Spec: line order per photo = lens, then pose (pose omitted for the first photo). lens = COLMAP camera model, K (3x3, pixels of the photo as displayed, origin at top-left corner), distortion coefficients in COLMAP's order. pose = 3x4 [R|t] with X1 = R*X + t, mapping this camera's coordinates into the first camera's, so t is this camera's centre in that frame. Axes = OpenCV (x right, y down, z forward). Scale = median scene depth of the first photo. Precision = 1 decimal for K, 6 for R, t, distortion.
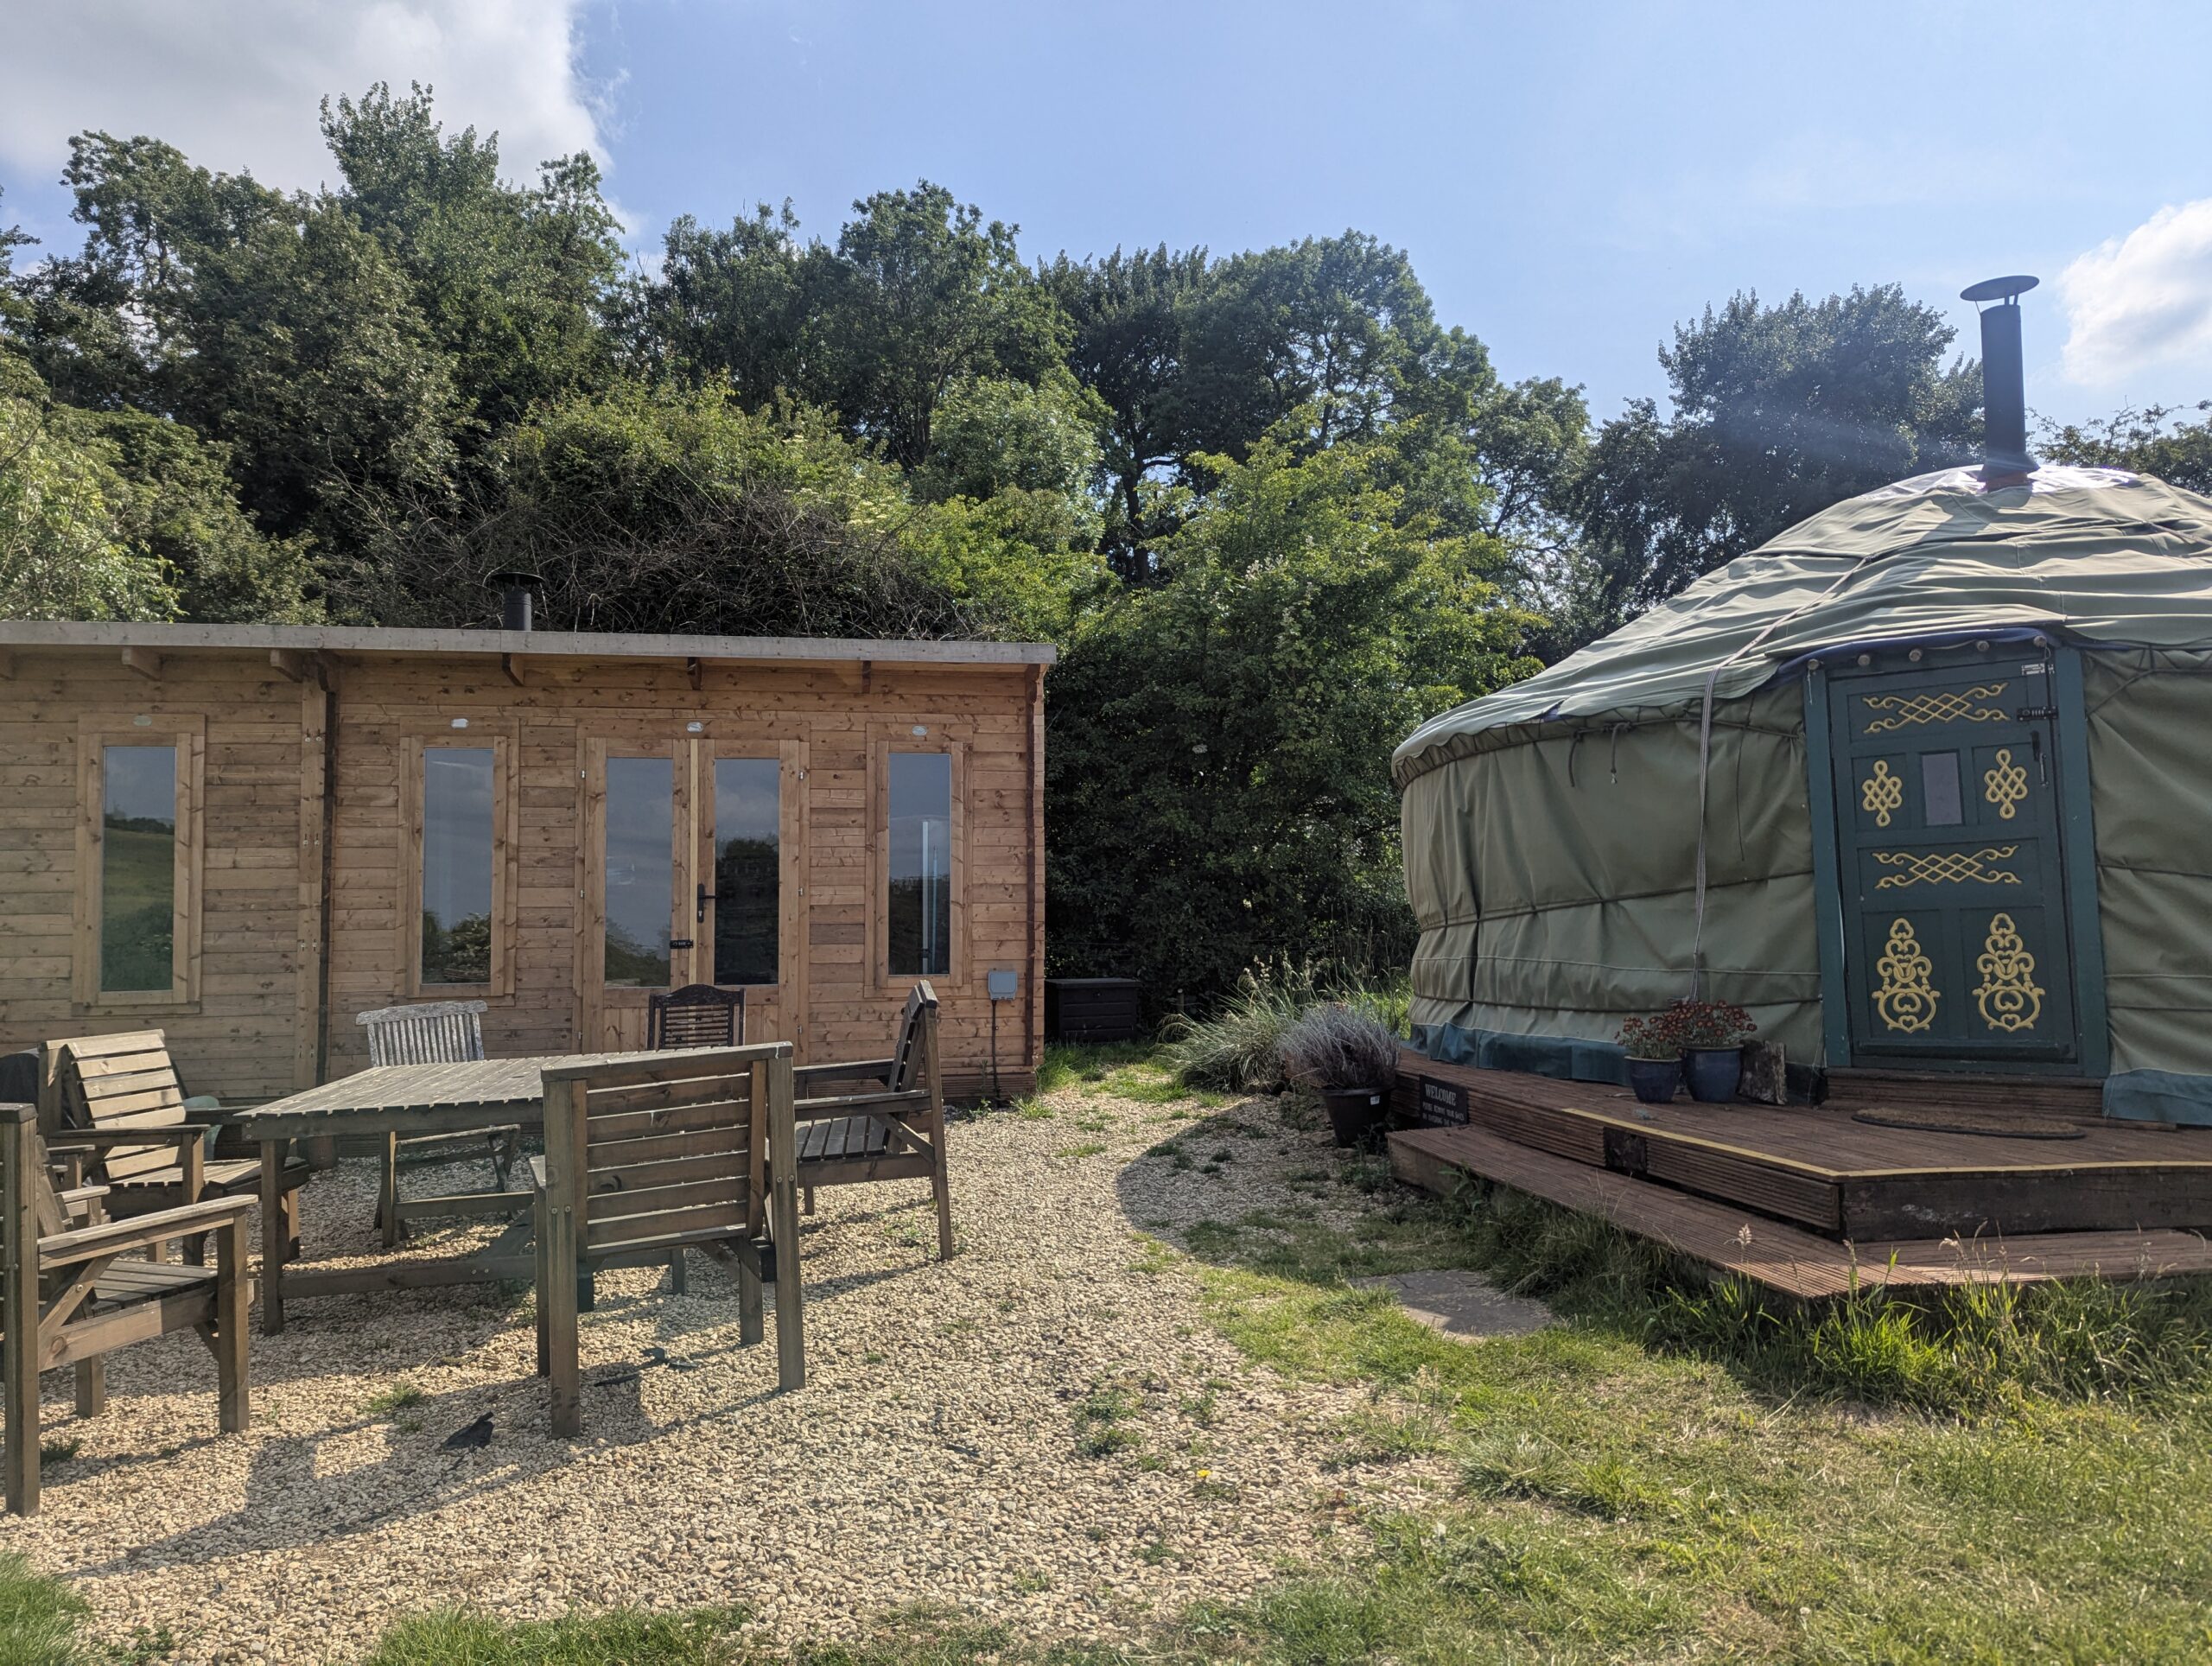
lens RADIAL K [[1561.2, 0, 1106.6], [0, 1561.2, 843.7], [0, 0, 1]] dist [0.056106, -0.043630]
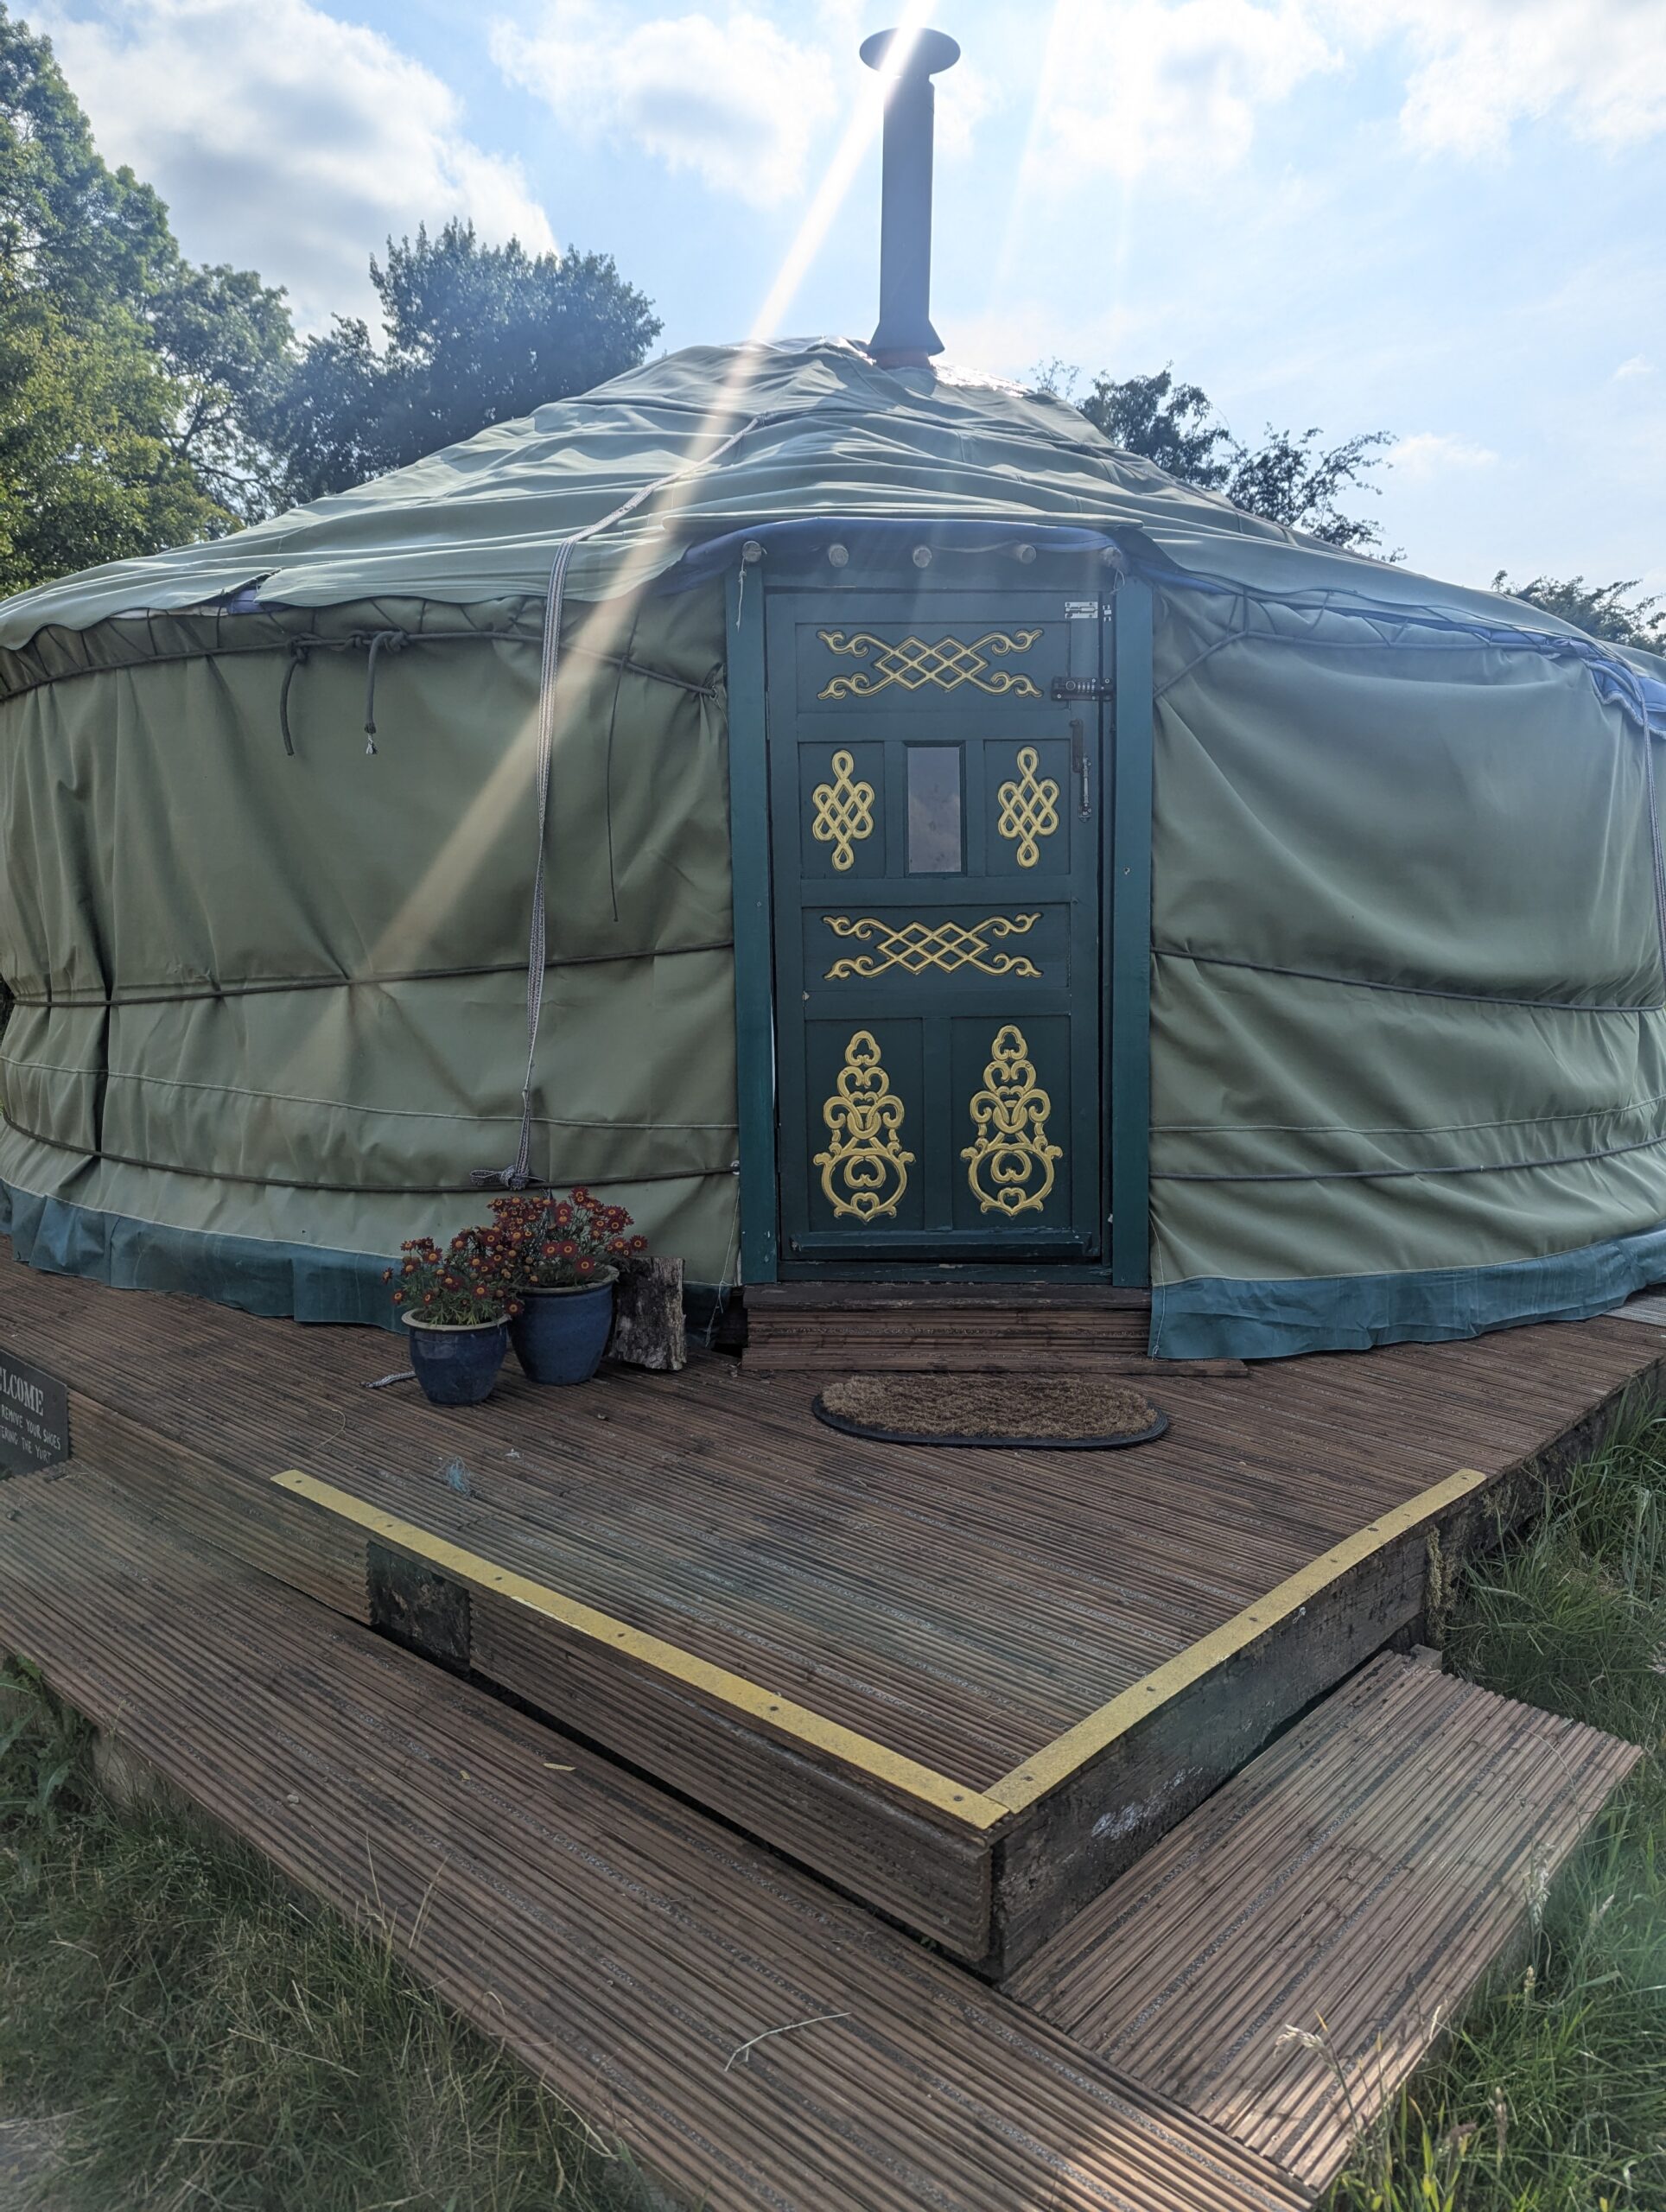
lens RADIAL K [[1561.2, 0, 855.0], [0, 1561.2, 1120.3], [0, 0, 1]] dist [0.056106, -0.043630]
pose [[0.805735, -0.058526, 0.589377, 0.135311], [-0.051196, 0.984499, 0.167752, -0.014537], [-0.590059, -0.165338, 0.790249, 0.463316]]
